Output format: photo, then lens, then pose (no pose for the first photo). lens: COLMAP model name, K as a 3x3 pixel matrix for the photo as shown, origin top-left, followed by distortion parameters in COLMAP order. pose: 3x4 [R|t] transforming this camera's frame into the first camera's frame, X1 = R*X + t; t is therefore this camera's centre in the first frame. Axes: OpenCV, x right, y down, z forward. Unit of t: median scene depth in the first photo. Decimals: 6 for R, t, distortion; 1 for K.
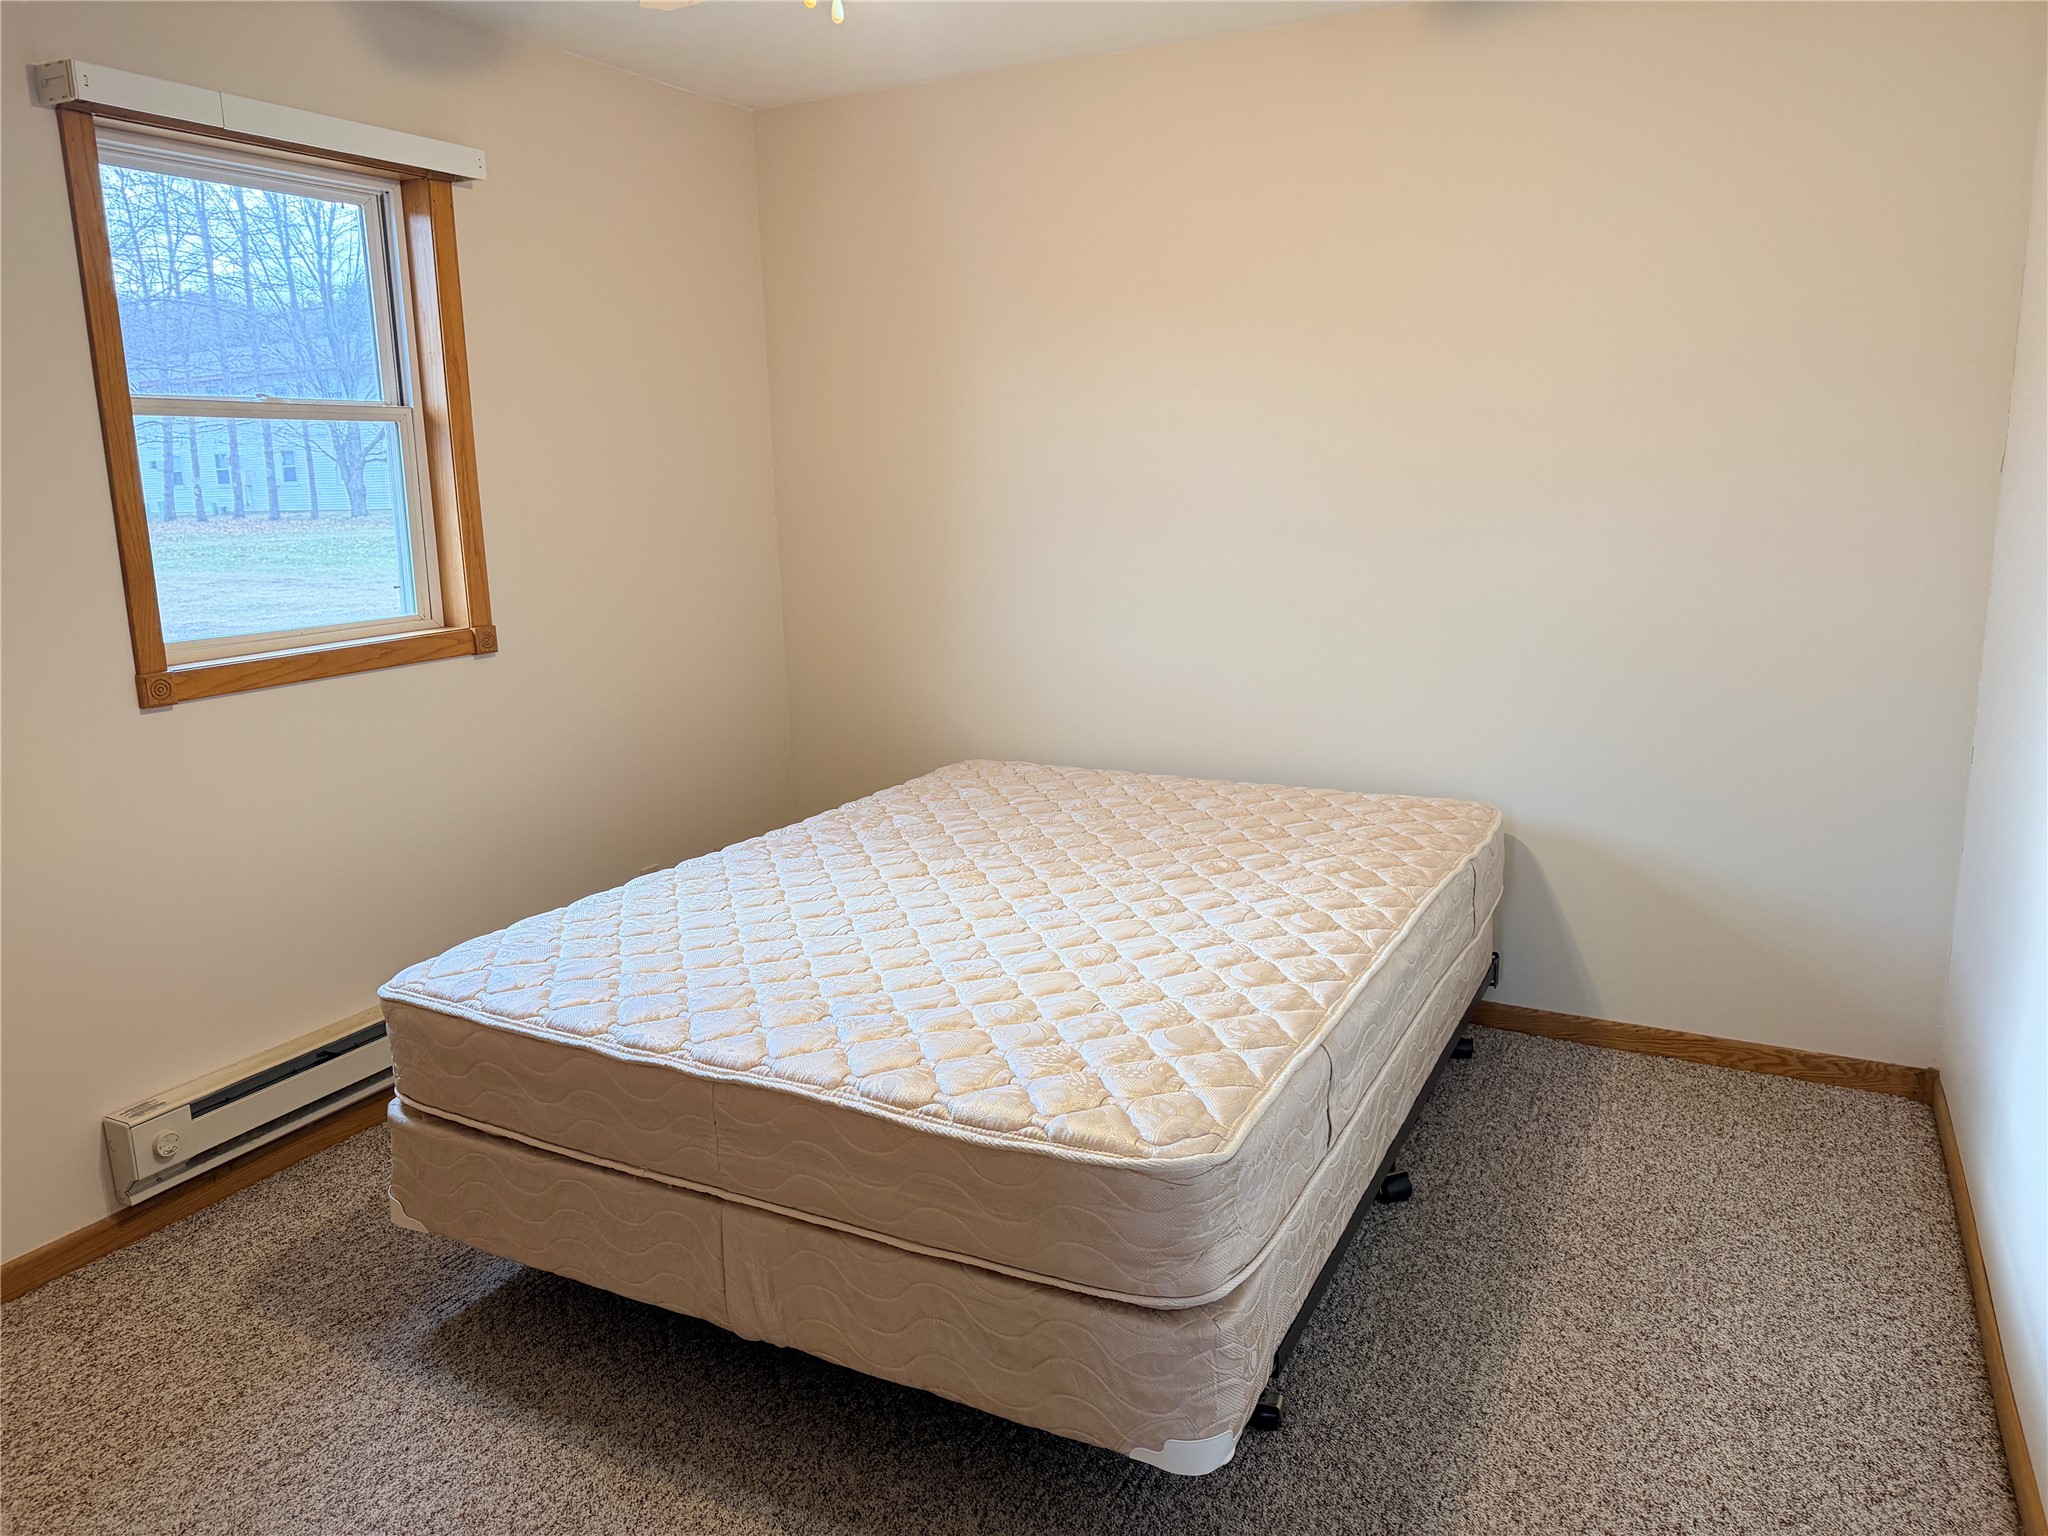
lens RADIAL K [[1423.3, 0, 1031.3], [0, 1423.3, 768.7], [0, 0, 1]] dist [0.139662, -0.200724]
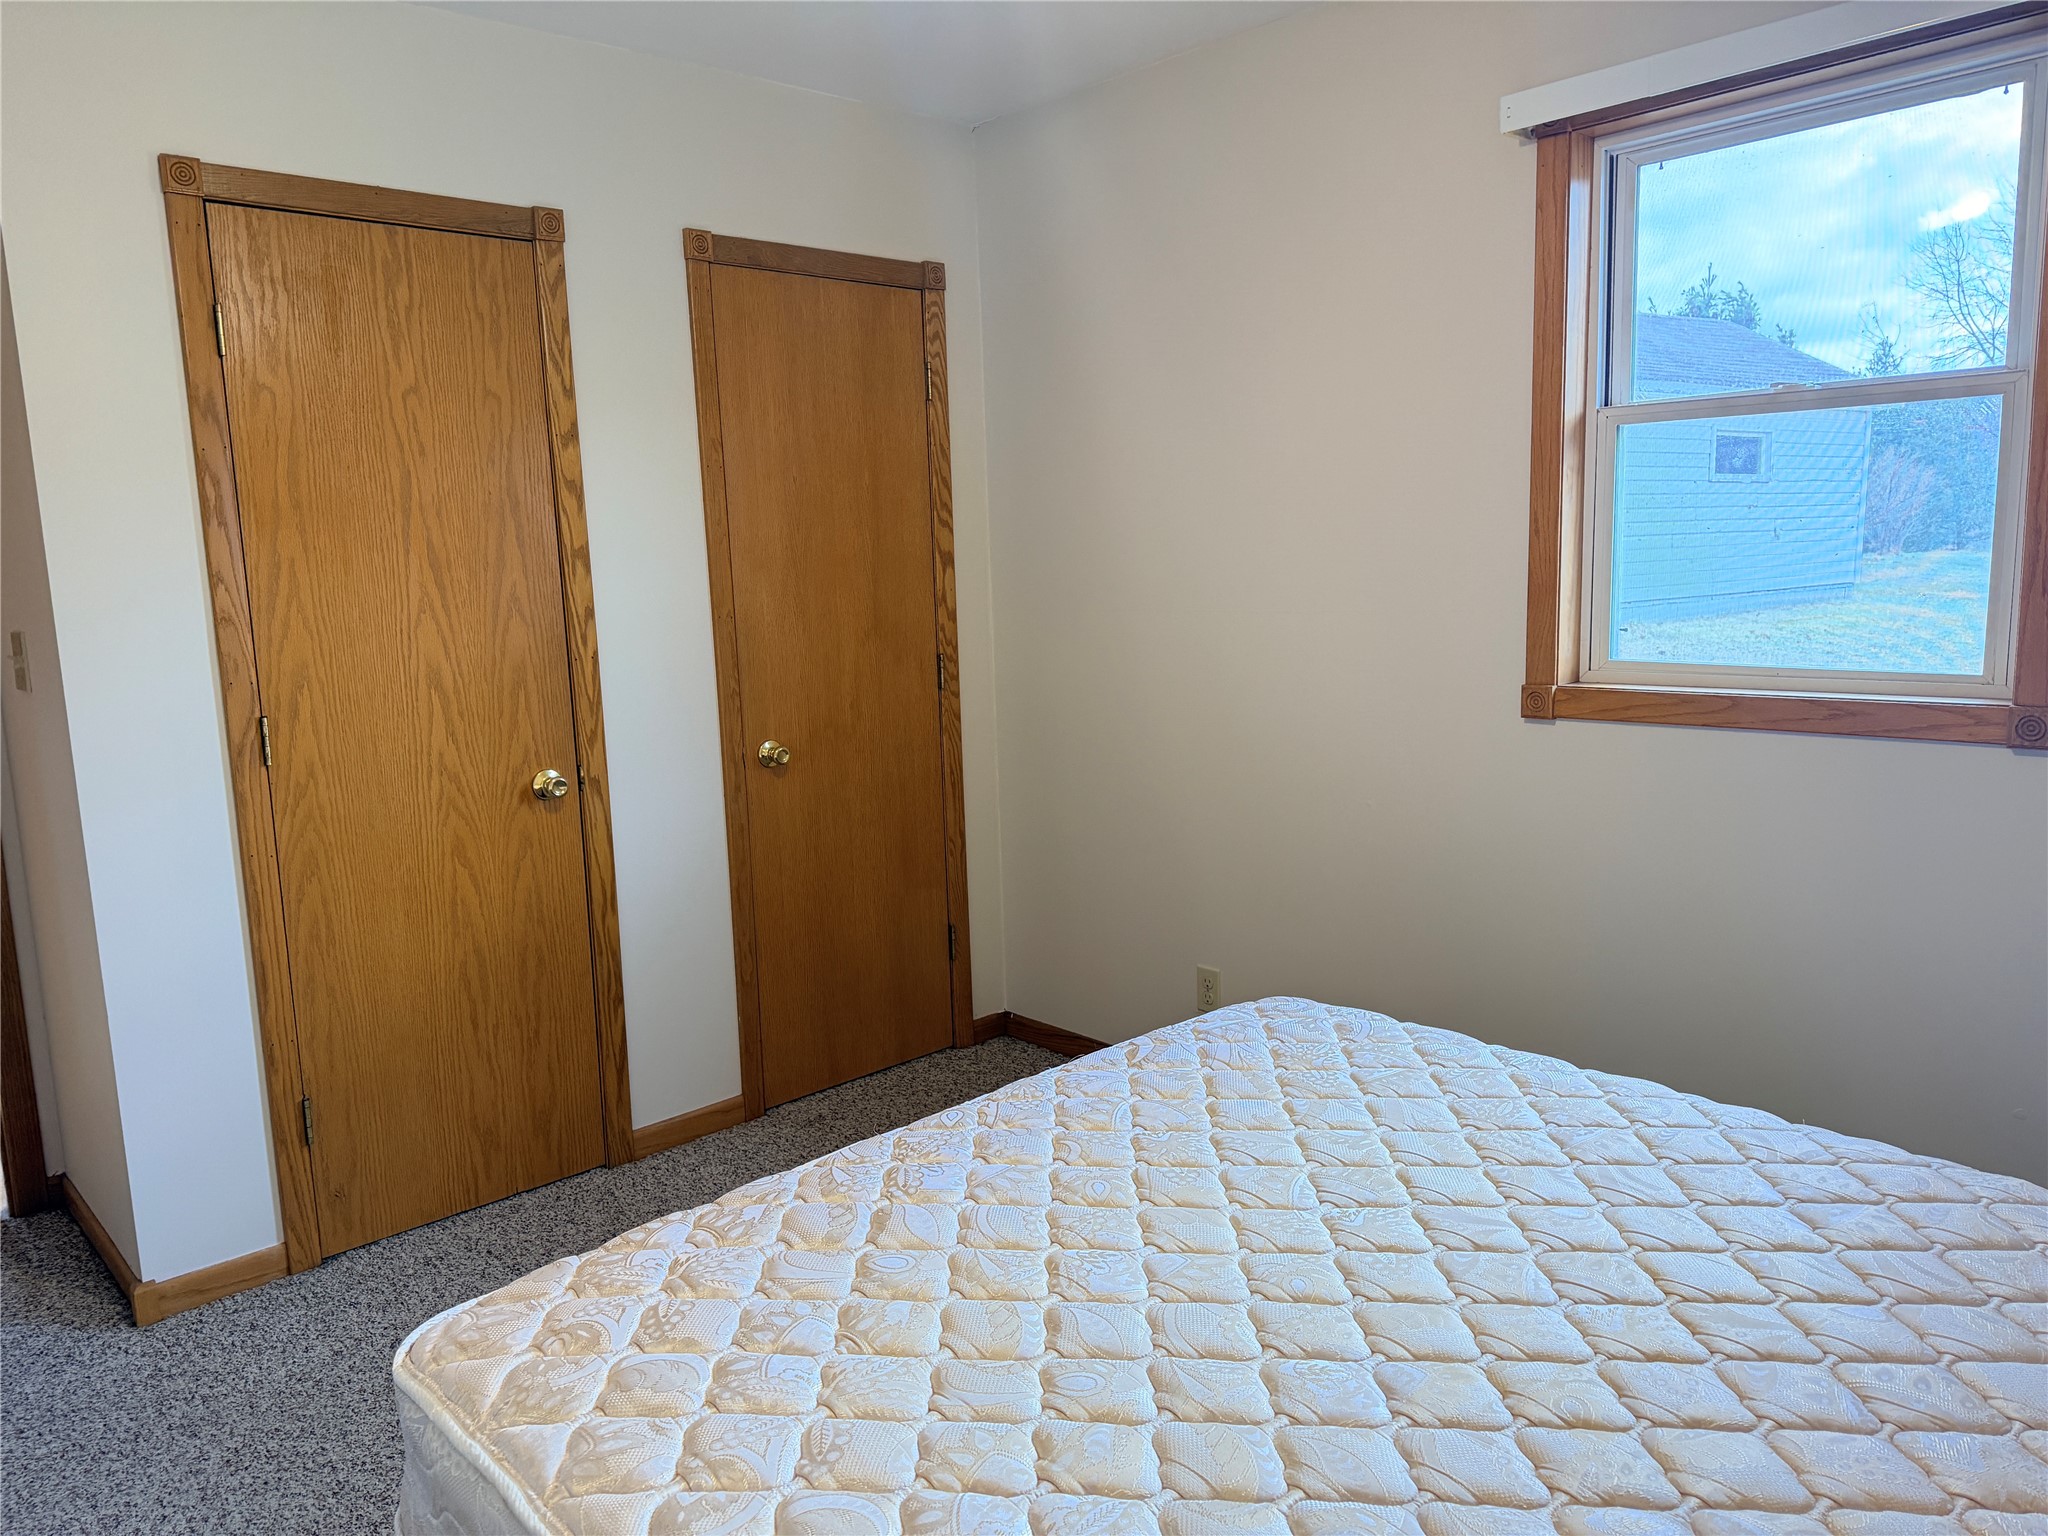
lens RADIAL K [[1423.3, 0, 1031.3], [0, 1423.3, 768.7], [0, 0, 1]] dist [0.139662, -0.200724]
pose [[-0.333661, 0.187454, -0.923868, 0.456253], [-0.156496, 0.955417, 0.250375, -0.203674], [0.929613, 0.228121, -0.289450, 0.958664]]
